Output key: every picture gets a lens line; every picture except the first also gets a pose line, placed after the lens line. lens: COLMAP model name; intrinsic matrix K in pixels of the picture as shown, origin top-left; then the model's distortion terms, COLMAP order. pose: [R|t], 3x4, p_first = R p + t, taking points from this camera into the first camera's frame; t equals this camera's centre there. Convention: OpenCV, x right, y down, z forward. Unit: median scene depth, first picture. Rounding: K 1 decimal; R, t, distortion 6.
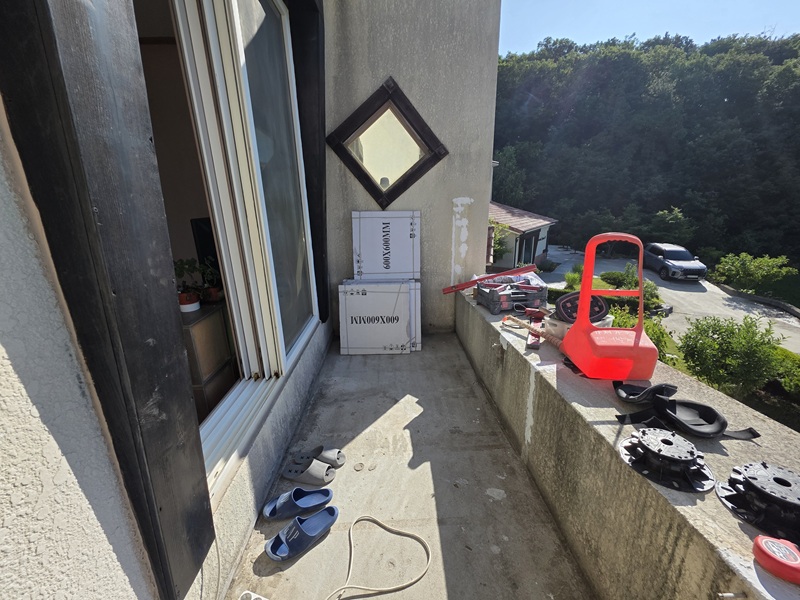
lens RADIAL K [[316.5, 0, 399.7], [0, 316.5, 296.5], [0, 0, 1]] dist [0.000611, 0.000334]
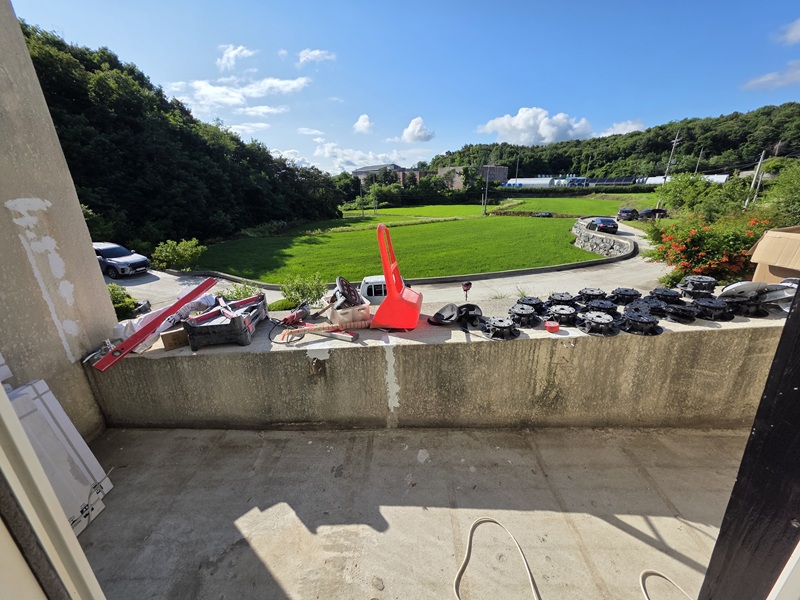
lens RADIAL K [[316.5, 0, 399.7], [0, 316.5, 296.5], [0, 0, 1]] dist [0.000611, 0.000334]
pose [[0.072718, -0.314150, 0.946584, -0.318847], [0.302499, 0.911336, 0.279213, -0.130969], [-0.950372, 0.266037, 0.161301, 0.390279]]
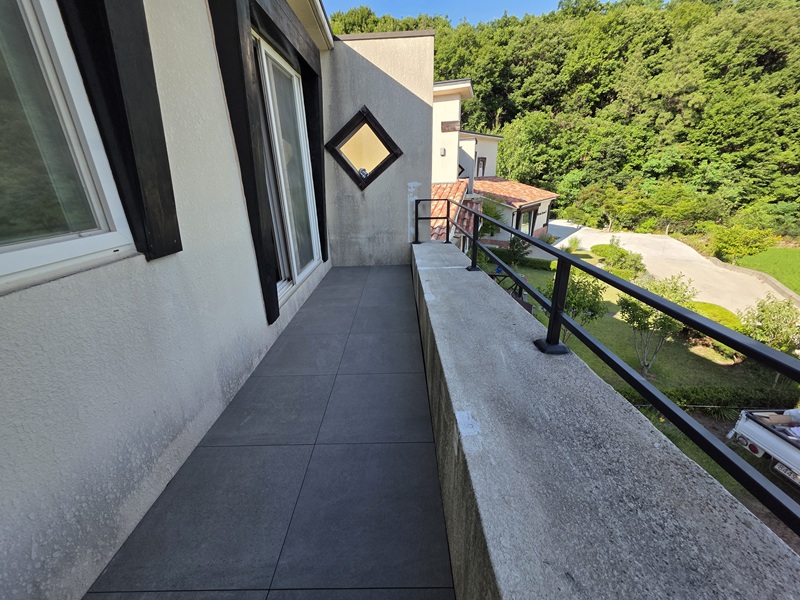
lens RADIAL K [[321.4, 0, 396.8], [0, 321.4, 294.4], [0, 0, 1]] dist [0.002591, 0.000322]
pose [[0.998805, 0.004962, -0.048616, 0.205636], [-0.001968, 0.998109, 0.061445, 0.141871], [0.048829, -0.061275, 0.996926, -0.622677]]
